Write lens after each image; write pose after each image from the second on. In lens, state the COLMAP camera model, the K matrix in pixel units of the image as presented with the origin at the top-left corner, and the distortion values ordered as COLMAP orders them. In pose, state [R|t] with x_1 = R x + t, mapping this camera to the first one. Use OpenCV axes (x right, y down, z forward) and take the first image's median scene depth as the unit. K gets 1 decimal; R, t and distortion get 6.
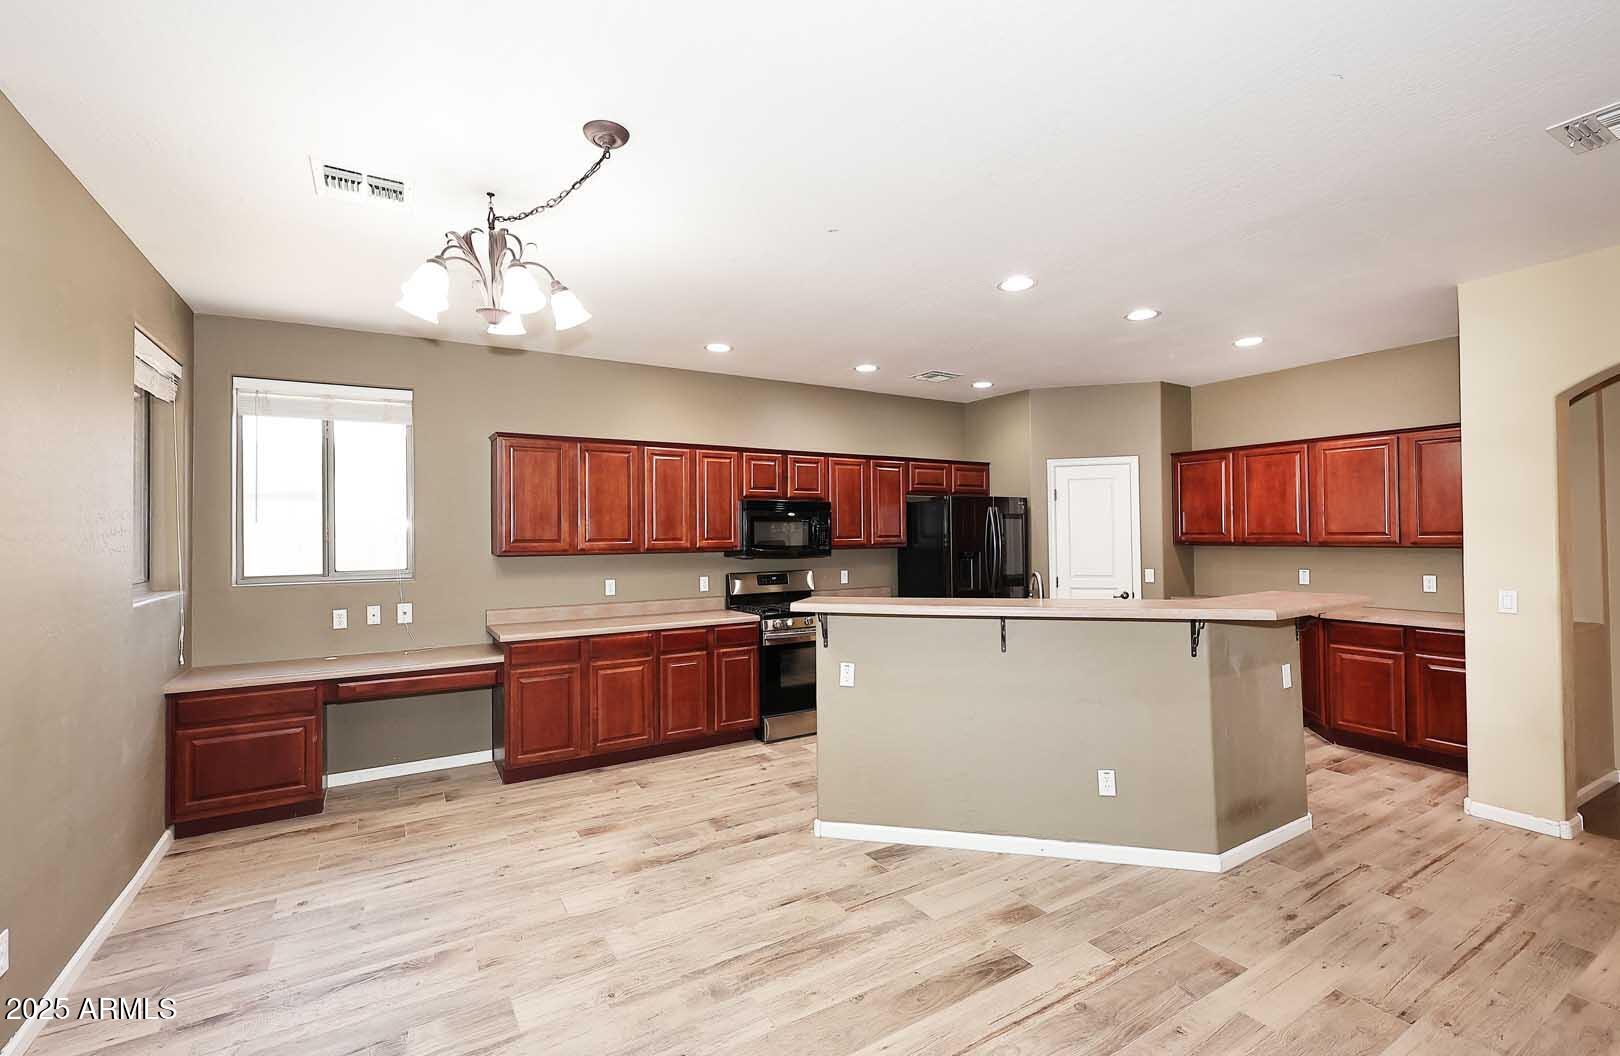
lens RADIAL K [[698.6, 0, 810.0], [0, 698.6, 528.0], [0, 0, 1]] dist [-0.001908, -0.000298]
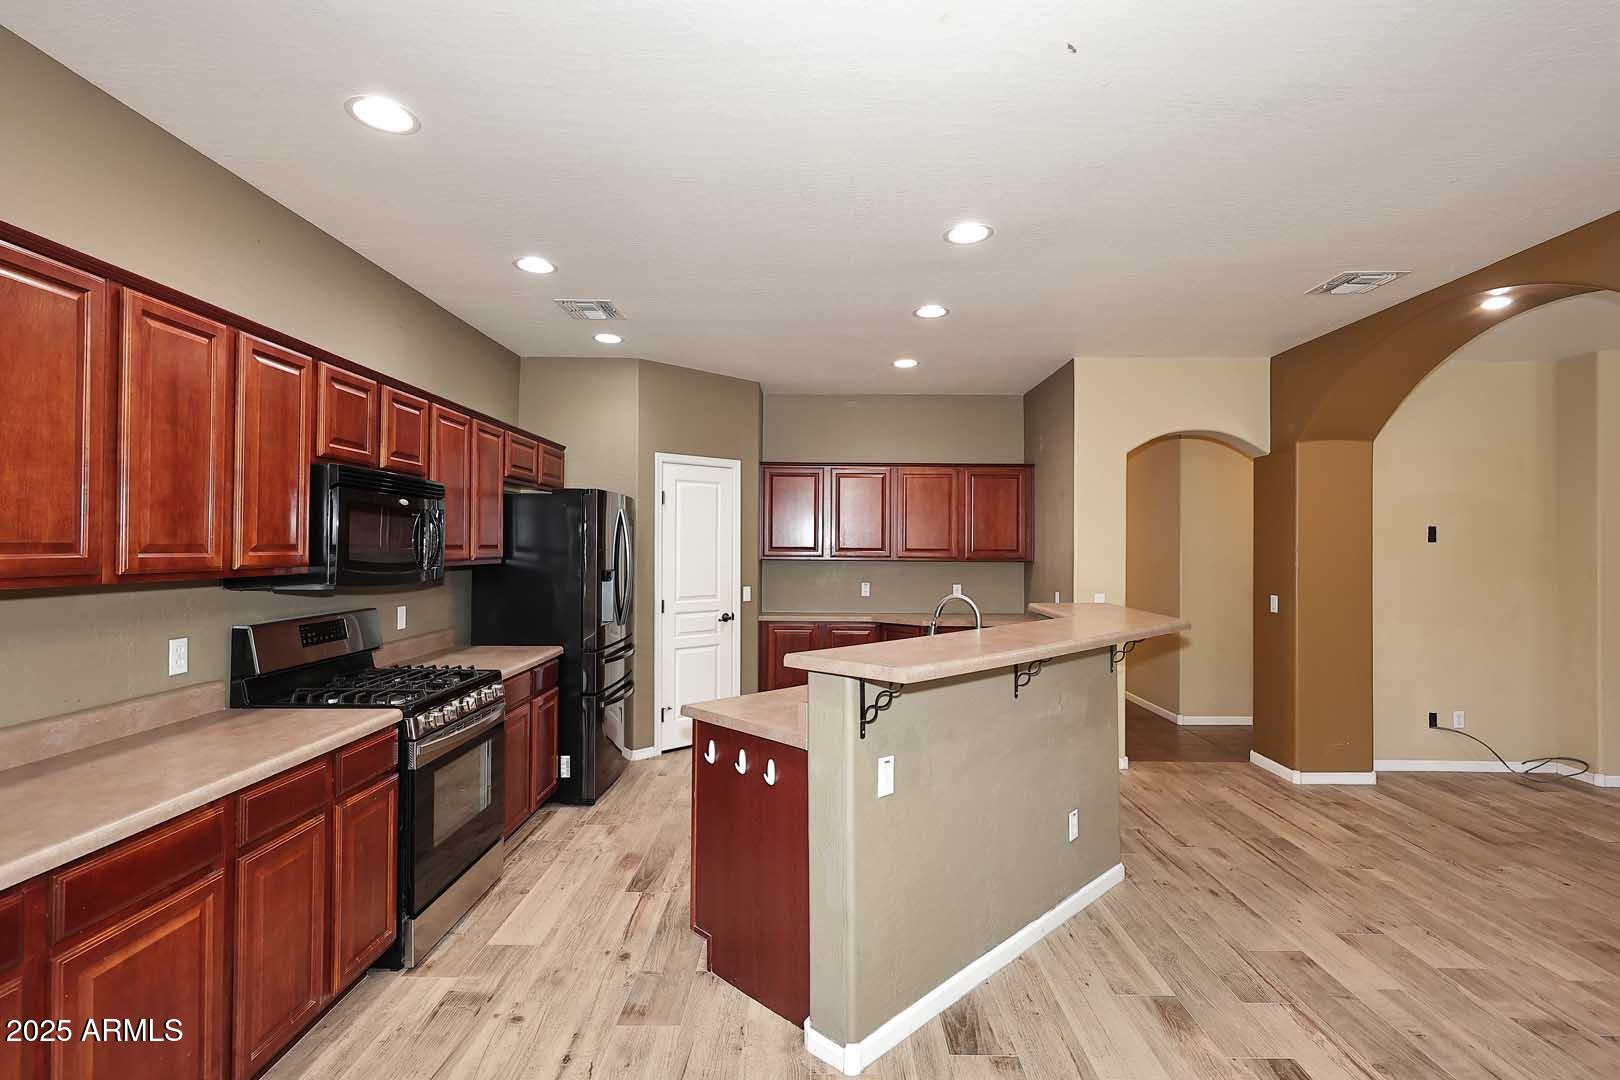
lens RADIAL K [[766.9, 0, 808.8], [0, 766.9, 544.7], [0, 0, 1]] dist [0.000059, -0.000082]
pose [[0.526714, 0.014164, 0.849924, -0.399273], [-0.016705, 0.999841, -0.006310, 0.011974], [-0.849878, -0.010874, 0.526867, 0.519655]]
